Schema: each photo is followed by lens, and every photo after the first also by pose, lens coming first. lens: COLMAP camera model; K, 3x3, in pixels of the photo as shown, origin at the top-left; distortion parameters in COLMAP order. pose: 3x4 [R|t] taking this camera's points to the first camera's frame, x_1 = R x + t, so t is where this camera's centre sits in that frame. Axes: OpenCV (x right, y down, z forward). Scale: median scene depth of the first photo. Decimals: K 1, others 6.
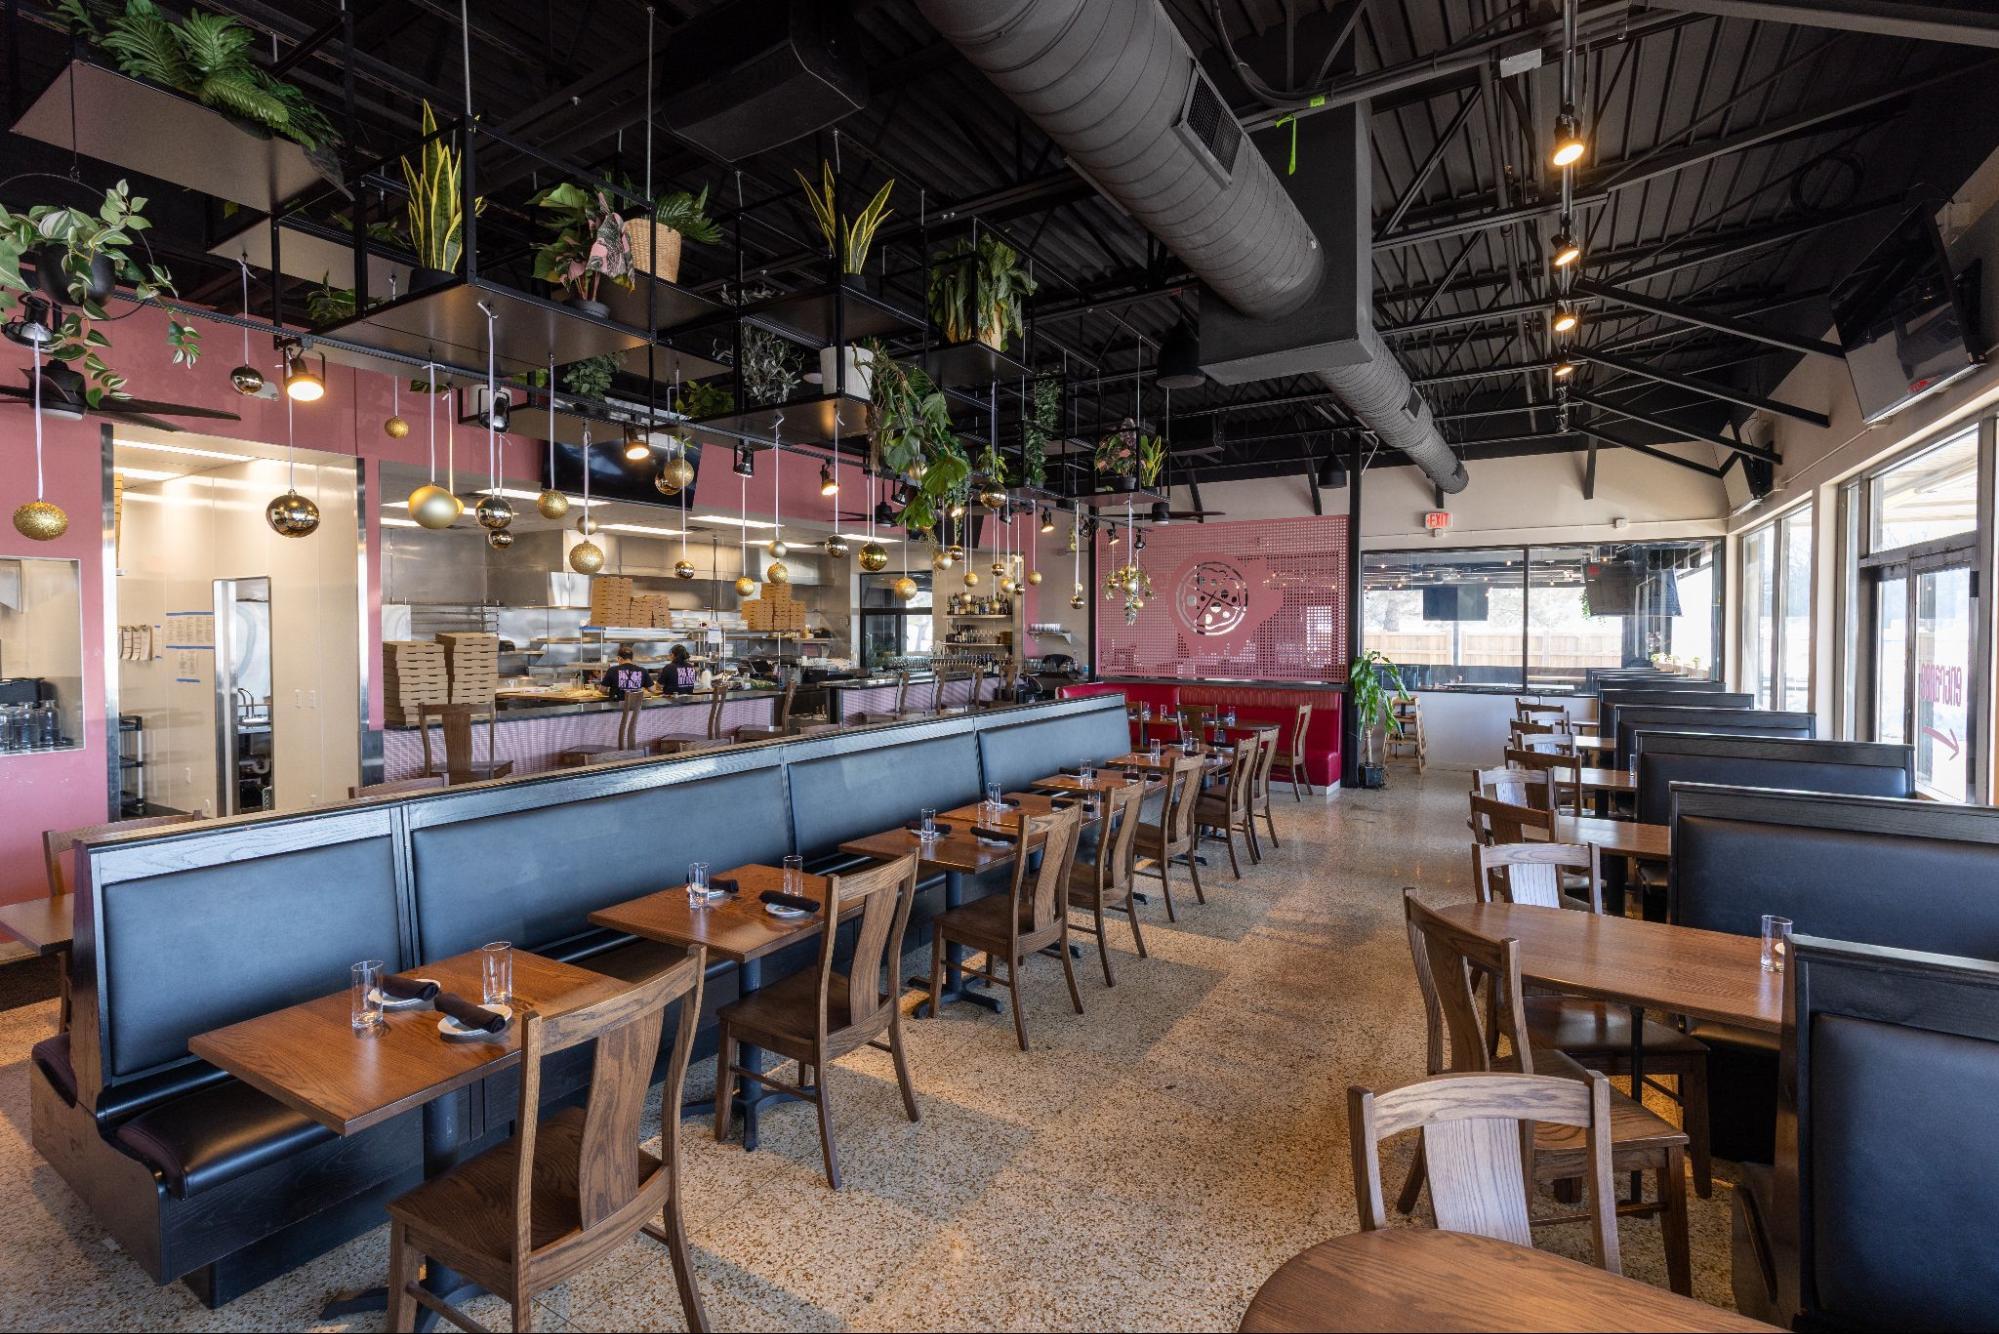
lens RADIAL K [[892.1, 0, 1021.5], [0, 892.1, 636.1], [0, 0, 1]] dist [0.000530, -0.000068]
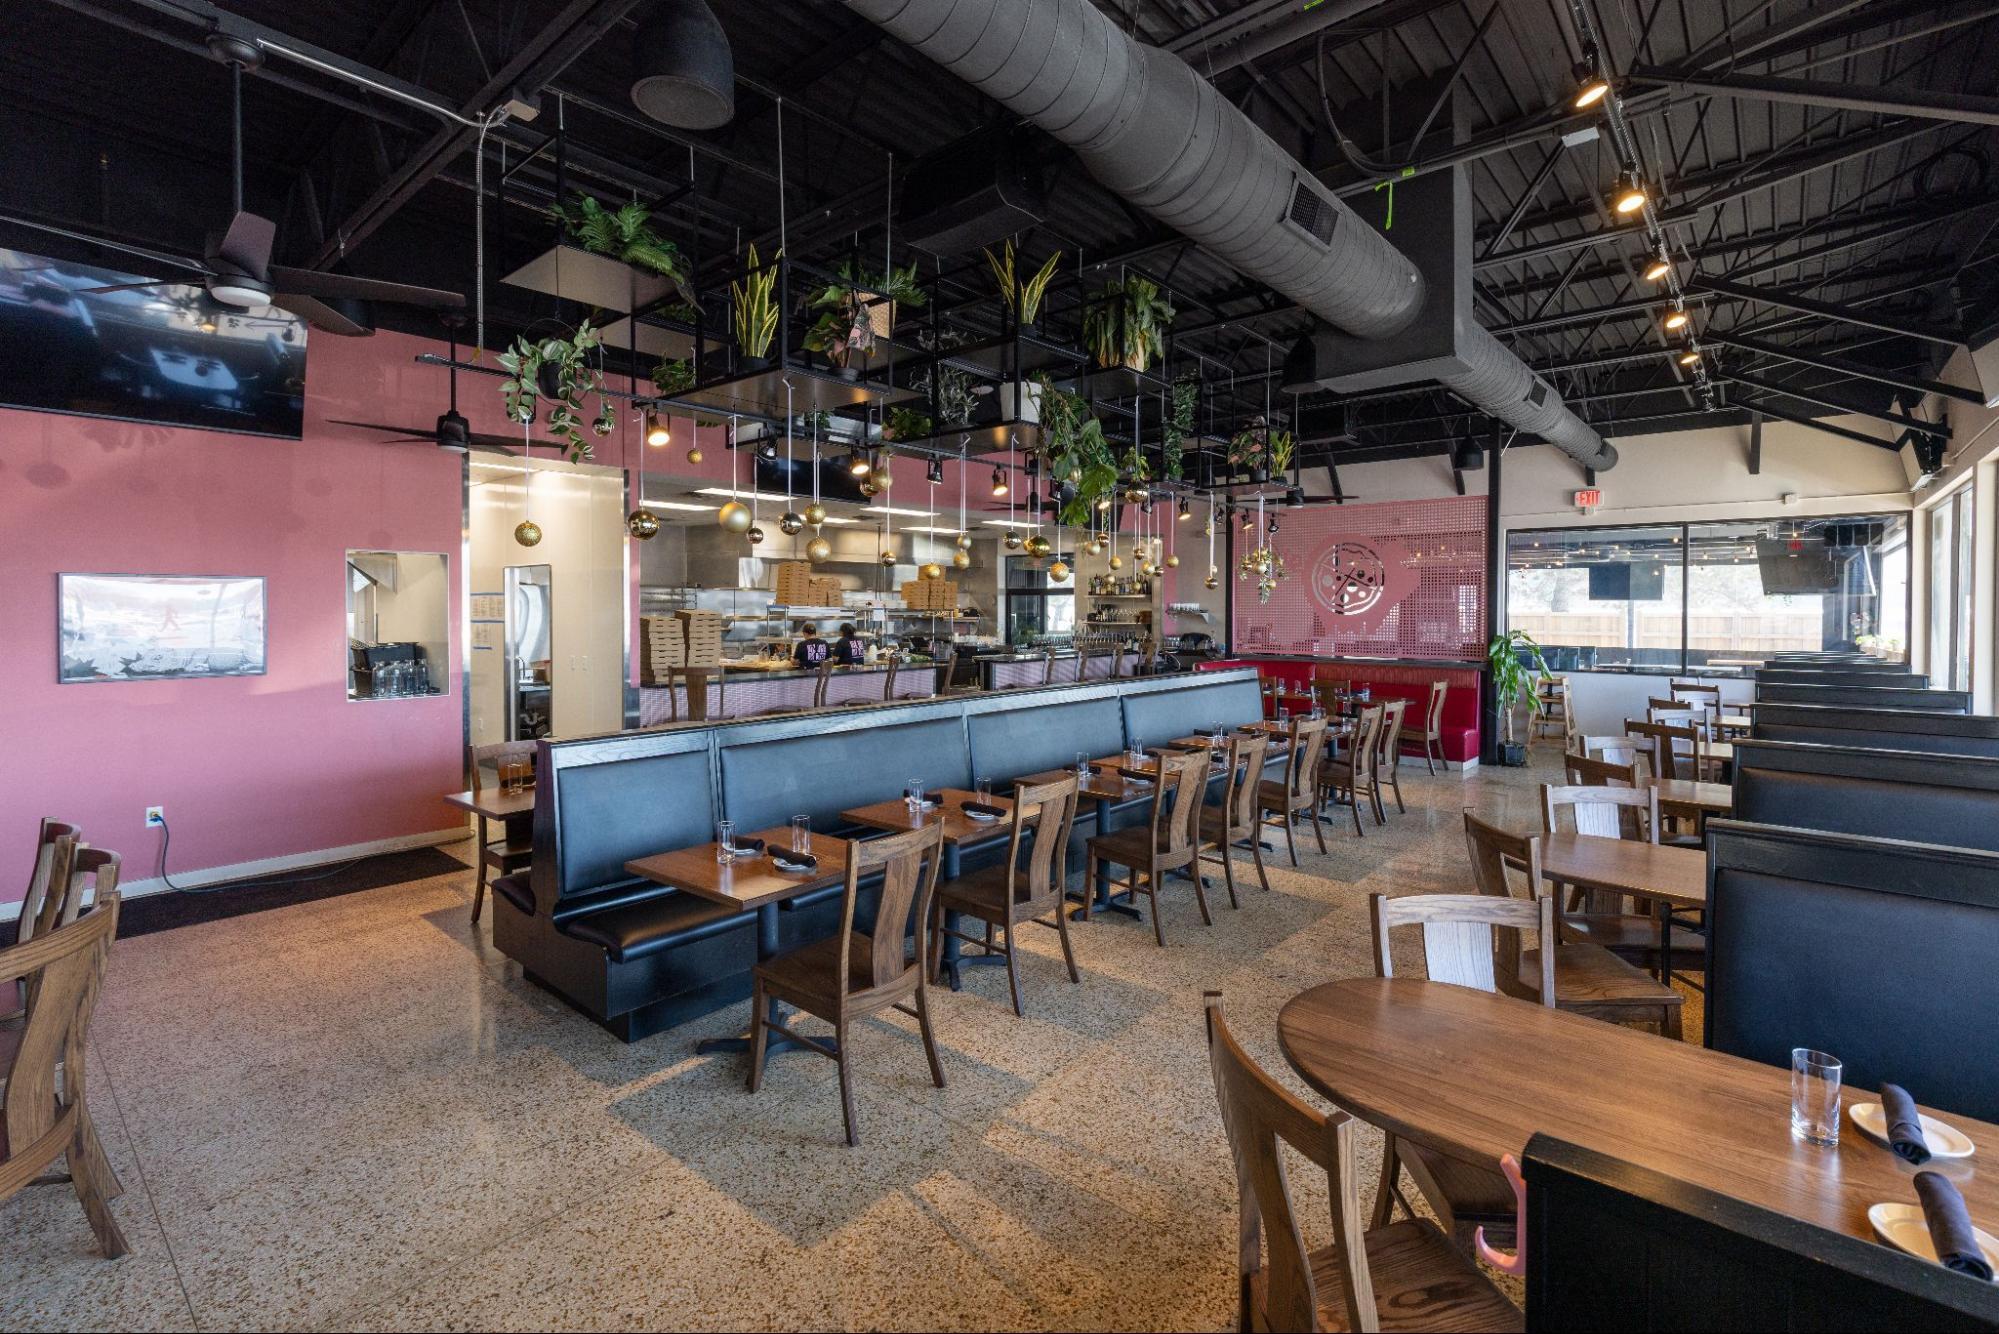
lens RADIAL K [[906.2, 0, 1013.2], [0, 906.2, 624.6], [0, 0, 1]] dist [-0.000148, -0.000030]
pose [[0.987089, 0.004024, -0.160119, -0.000222], [-0.002675, 0.999959, 0.008639, 0.004483], [0.160147, -0.008099, 0.987060, -0.145498]]
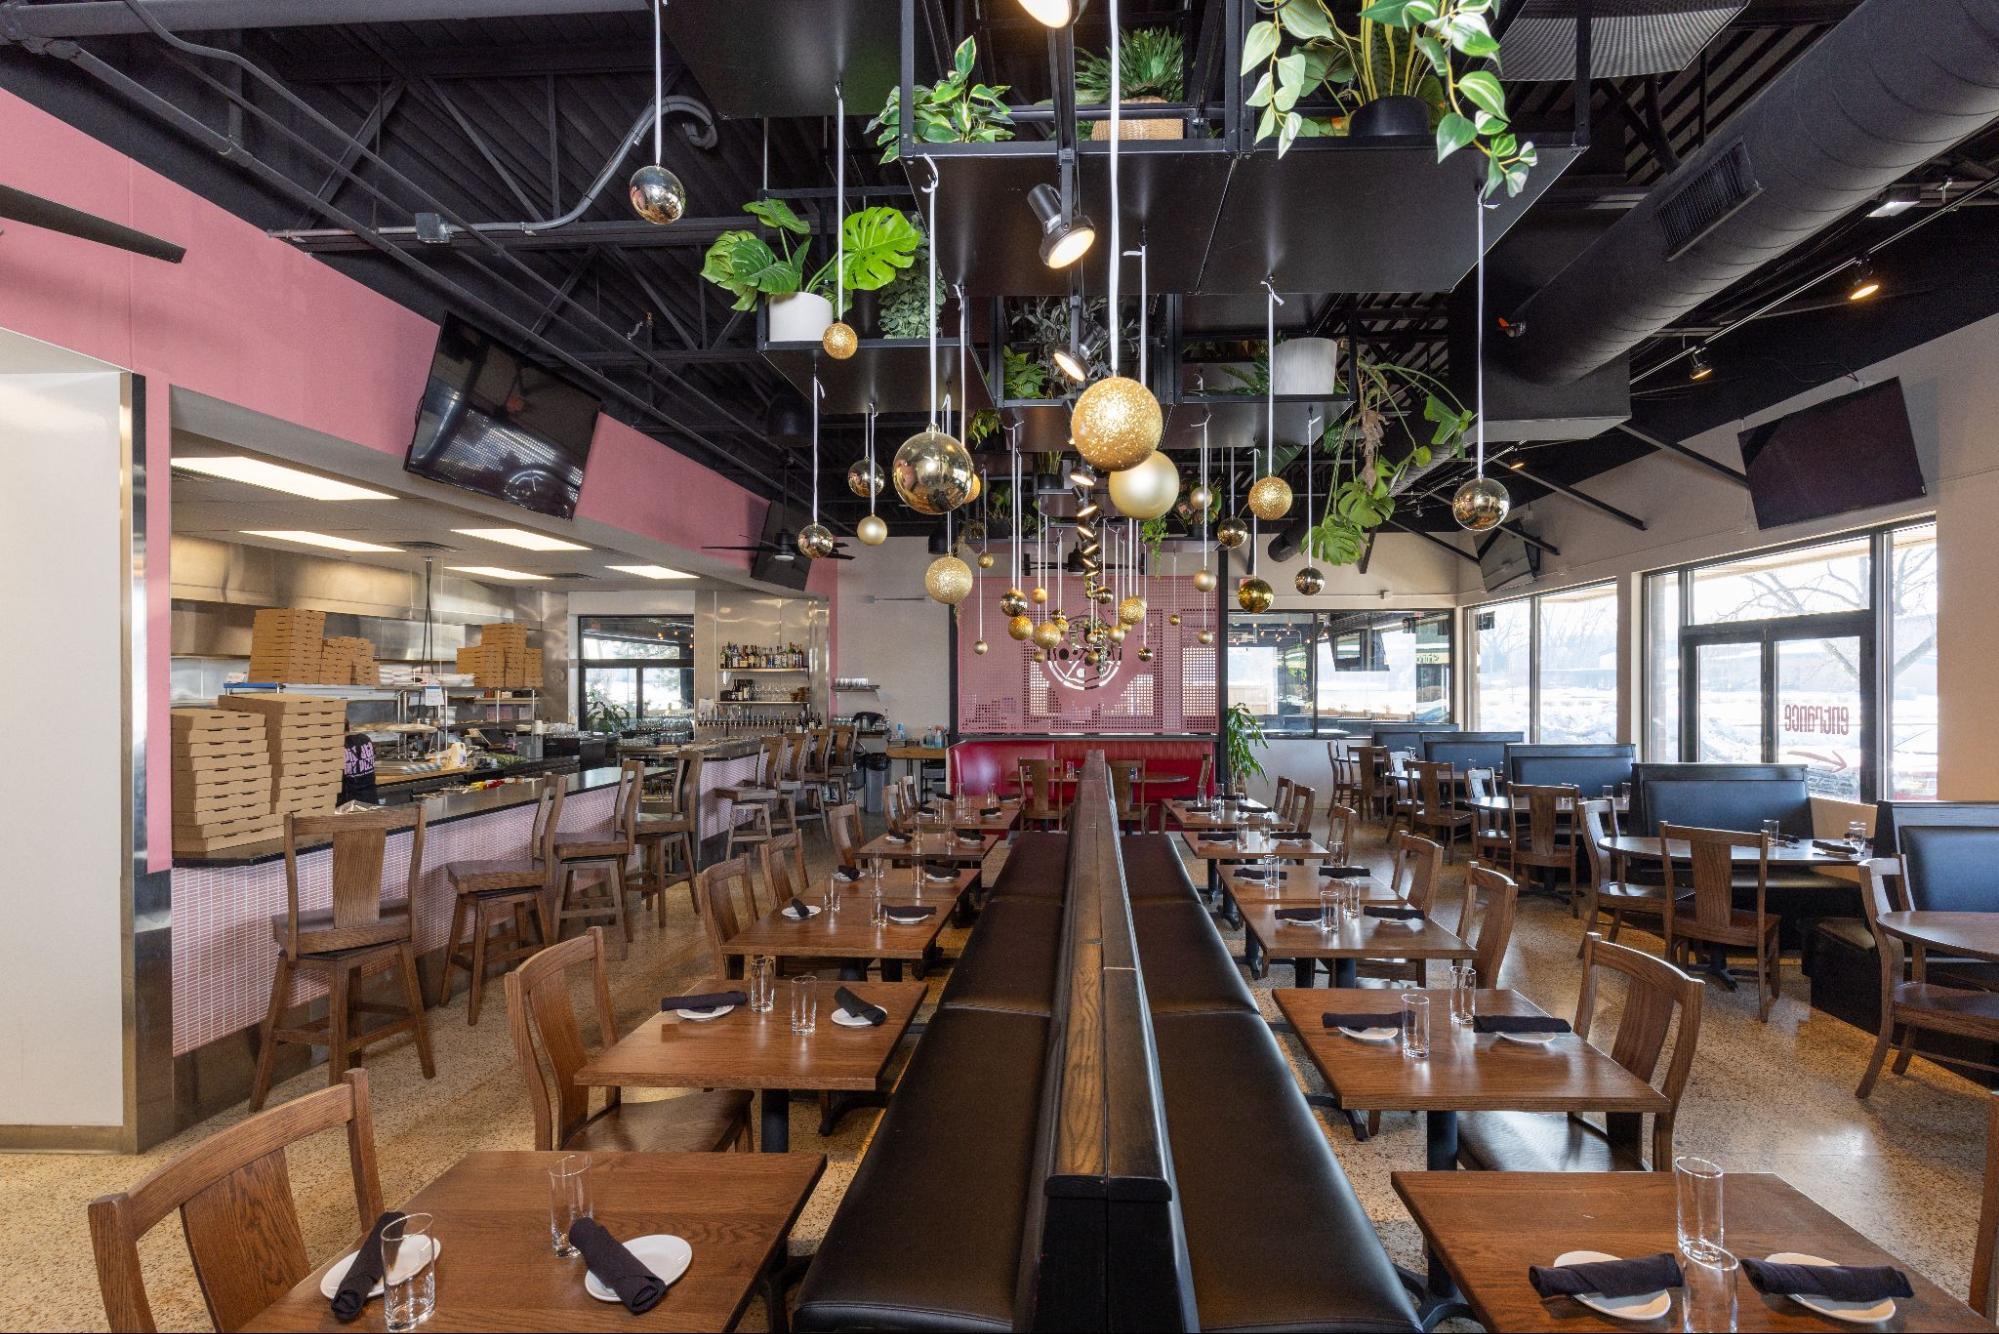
lens RADIAL K [[896.8, 0, 1057.6], [0, 896.8, 682.8], [0, 0, 1]] dist [-0.001086, -0.000106]
pose [[0.879061, -0.003214, 0.476699, -0.448420], [0.007897, 0.999938, -0.007823, -0.001872], [-0.476644, 0.010641, 0.879032, 0.223934]]
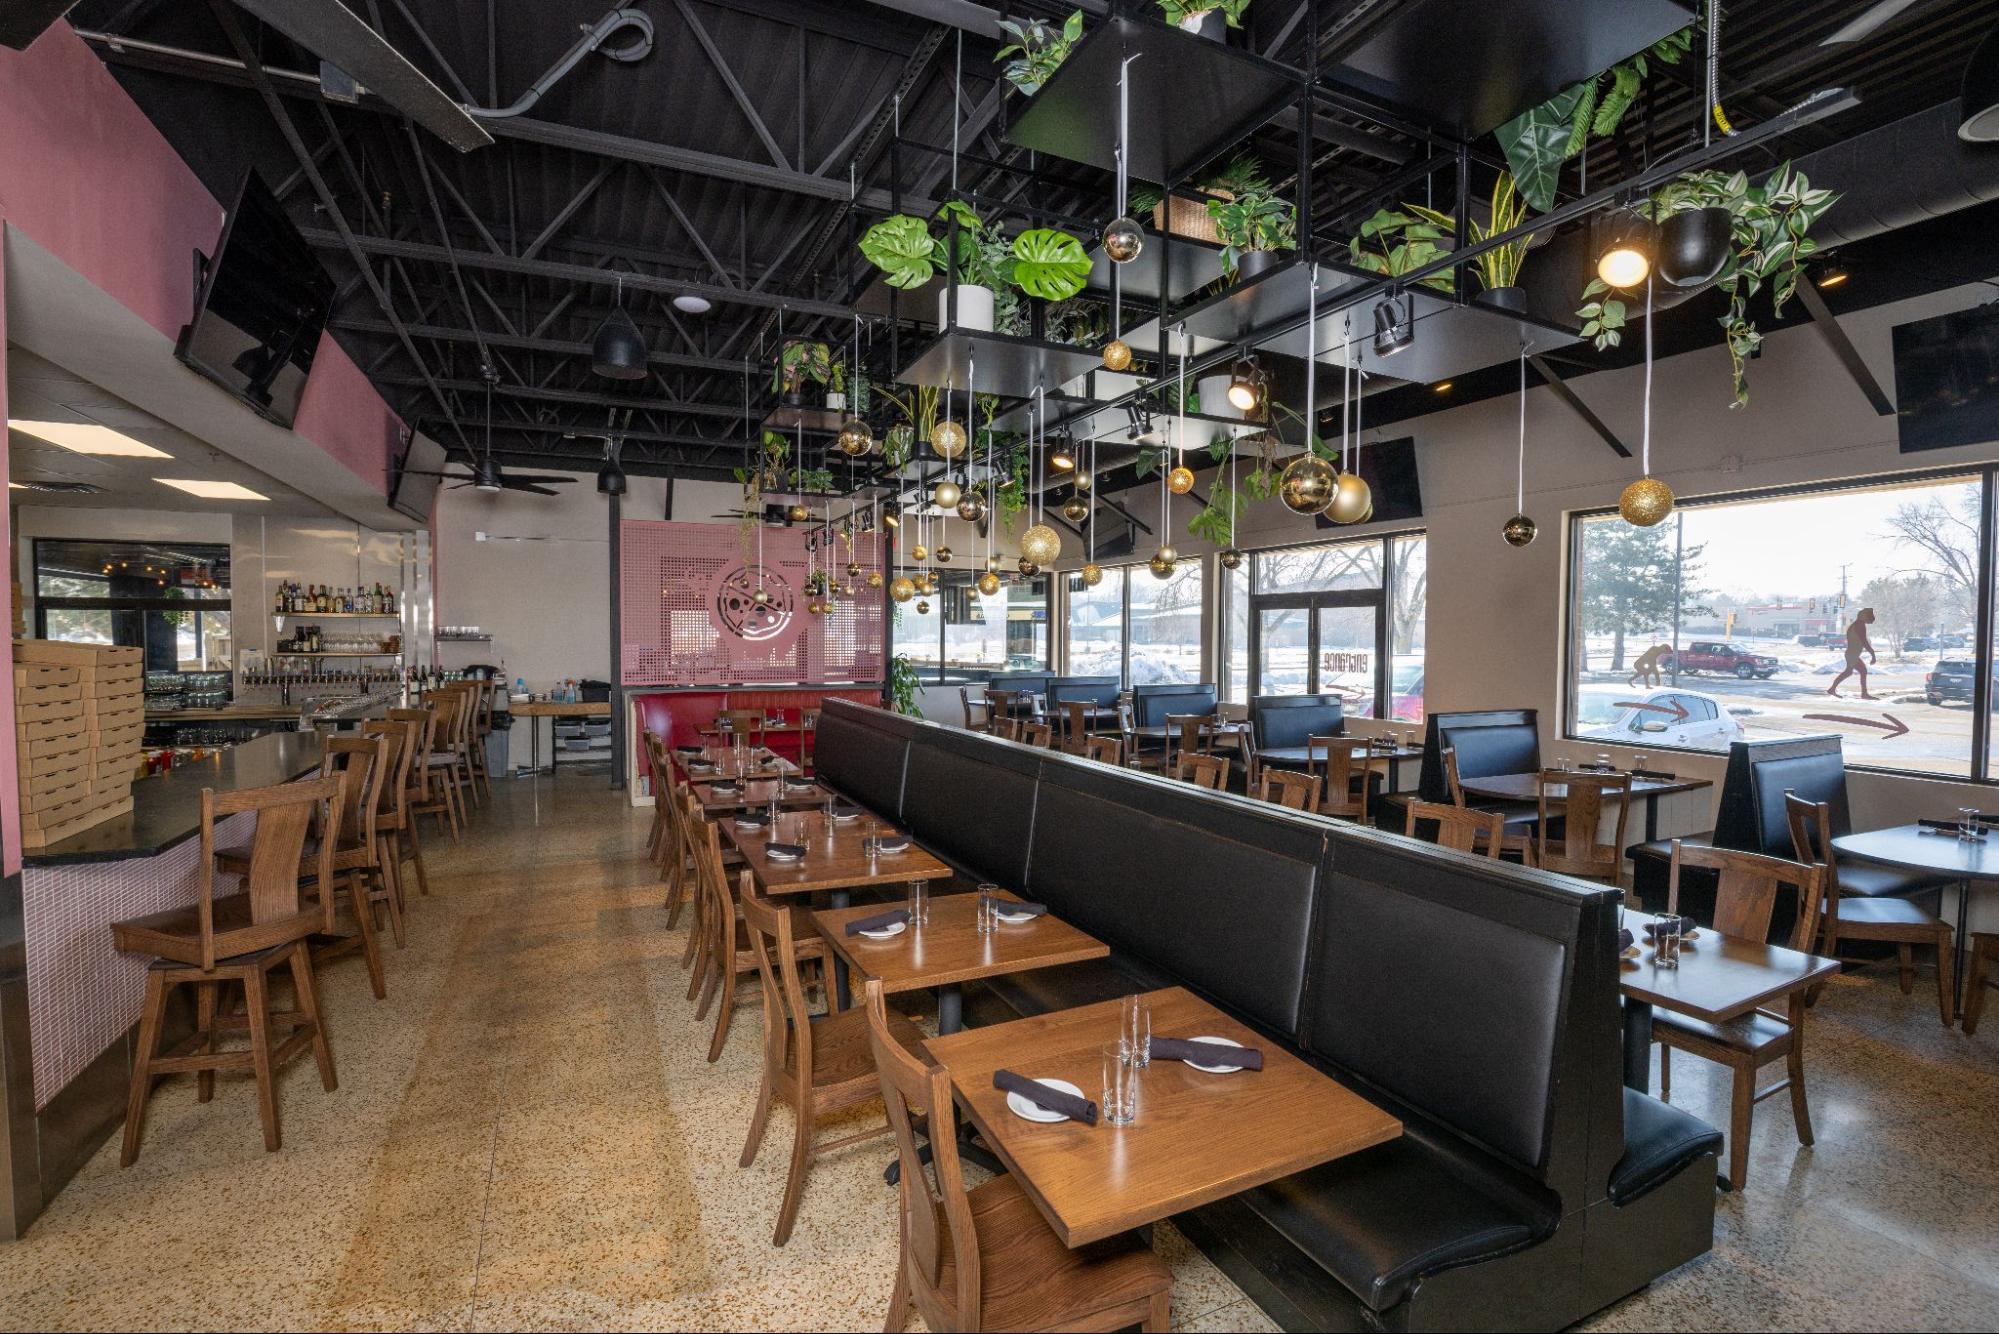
lens RADIAL K [[900.0, 0, 999.5], [0, 900.0, 667.0], [0, 0, 1]] dist [-0.033446, 0.000163]
pose [[0.550478, -0.027317, 0.834403, -0.735229], [0.003144, 0.999525, 0.030649, -0.001724], [-0.834844, -0.014248, 0.550302, 0.365213]]
